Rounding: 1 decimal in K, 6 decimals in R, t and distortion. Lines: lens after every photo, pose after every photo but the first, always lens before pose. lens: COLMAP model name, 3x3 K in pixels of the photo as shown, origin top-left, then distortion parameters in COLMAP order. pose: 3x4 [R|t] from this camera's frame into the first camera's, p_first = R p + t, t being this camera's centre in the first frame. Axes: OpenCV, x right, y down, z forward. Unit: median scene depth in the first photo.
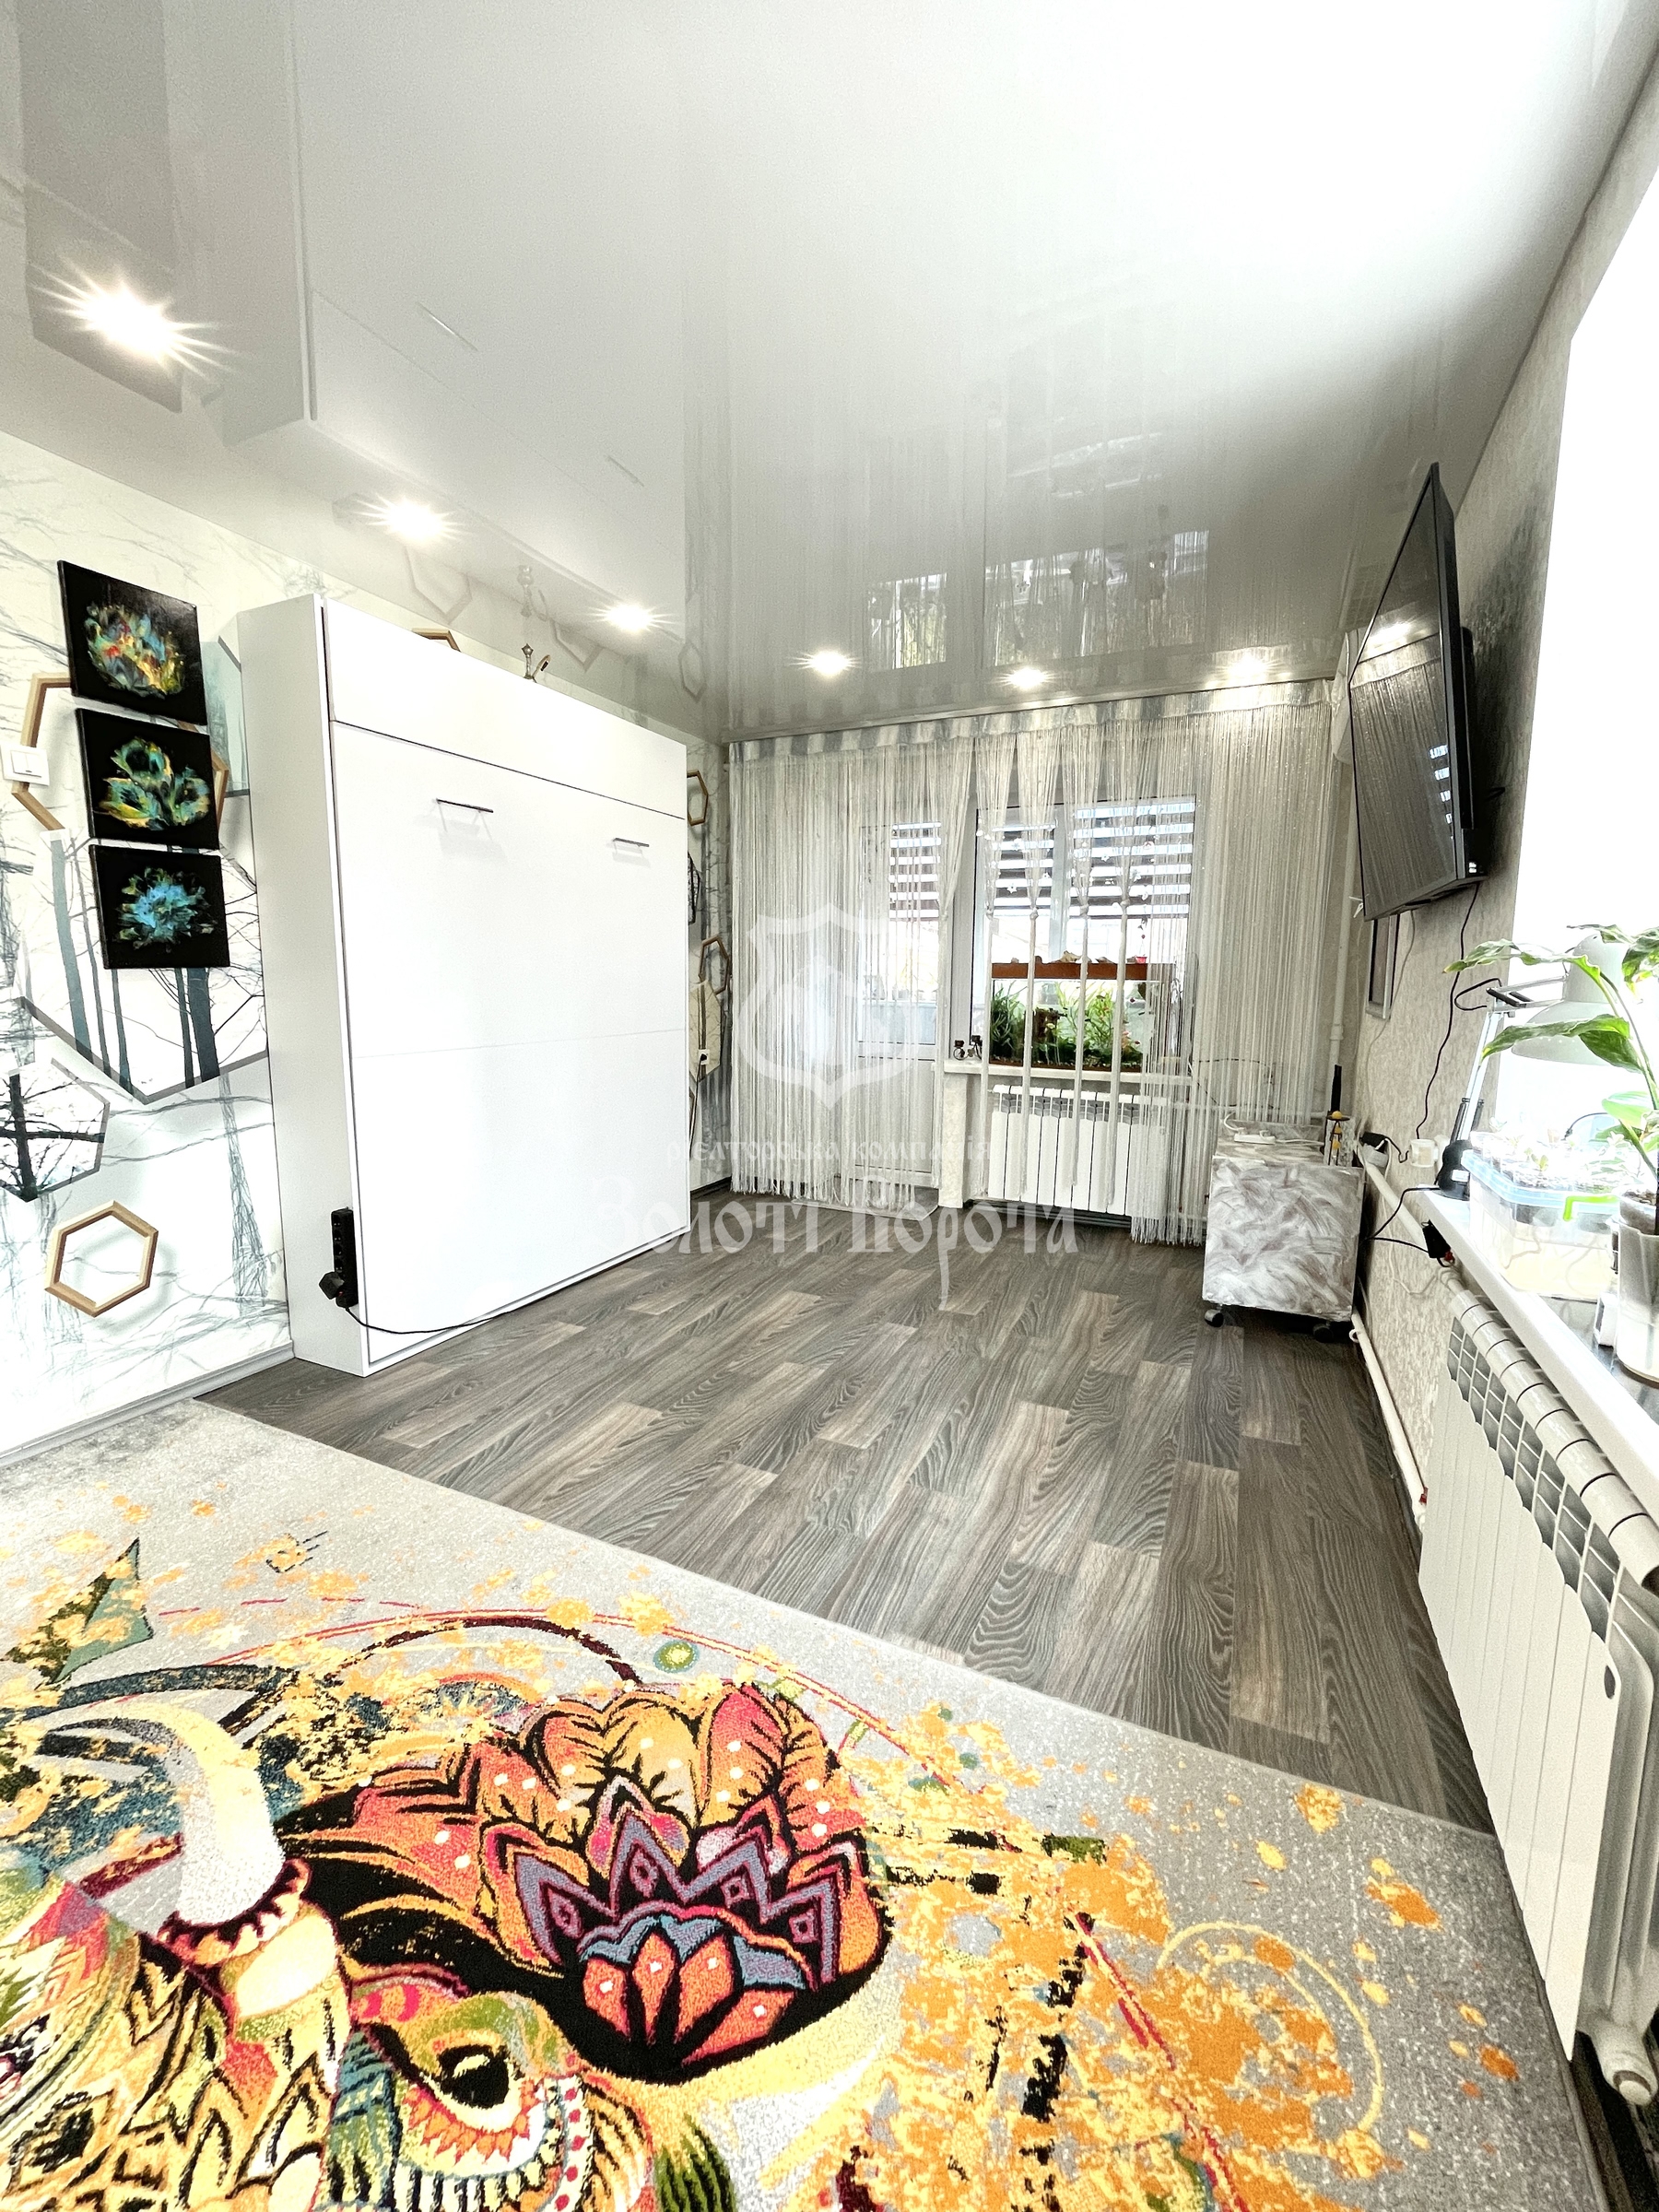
lens RADIAL K [[890.9, 0, 829.5], [0, 890.9, 1102.8], [0, 0, 1]] dist [-0.002497, -0.000134]
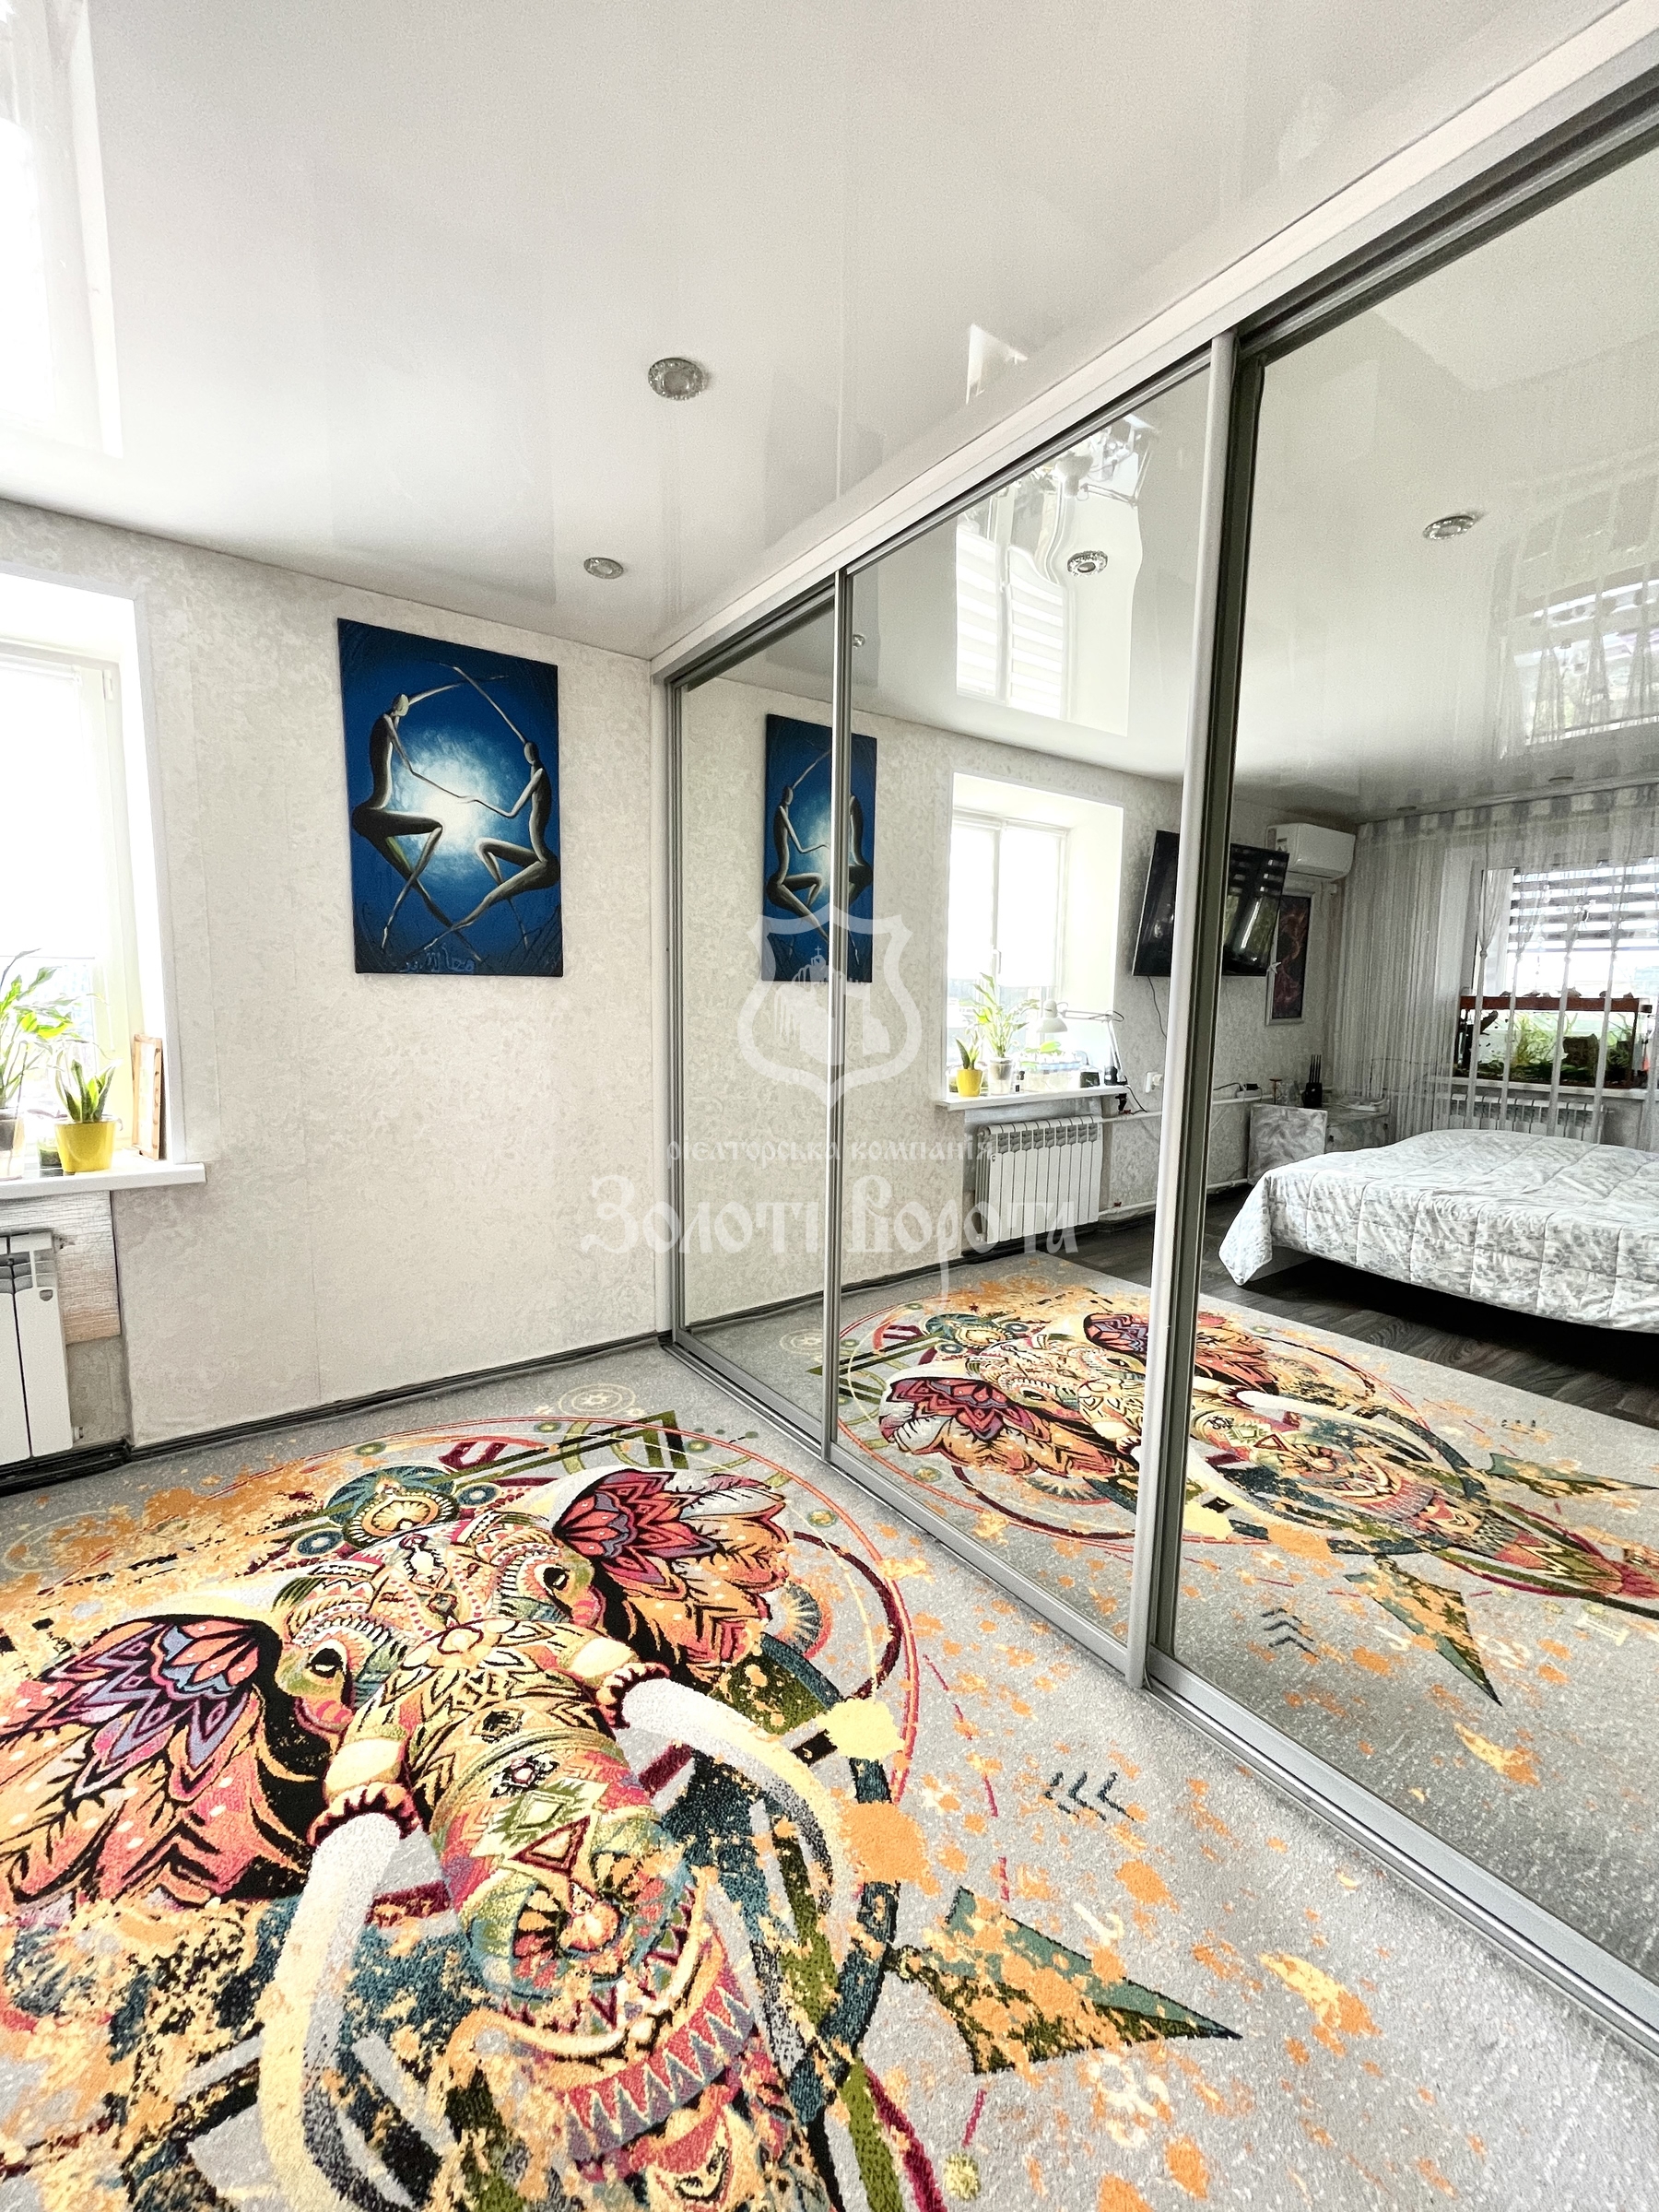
lens RADIAL K [[890.9, 0, 826.3], [0, 890.9, 1102.3], [0, 0, 1]] dist [-0.002497, -0.000134]
pose [[-0.877203, -0.082801, 0.472927, -1.710319], [0.037836, 0.970032, 0.240015, -0.309410], [-0.478627, 0.228435, -0.847781, 1.504105]]
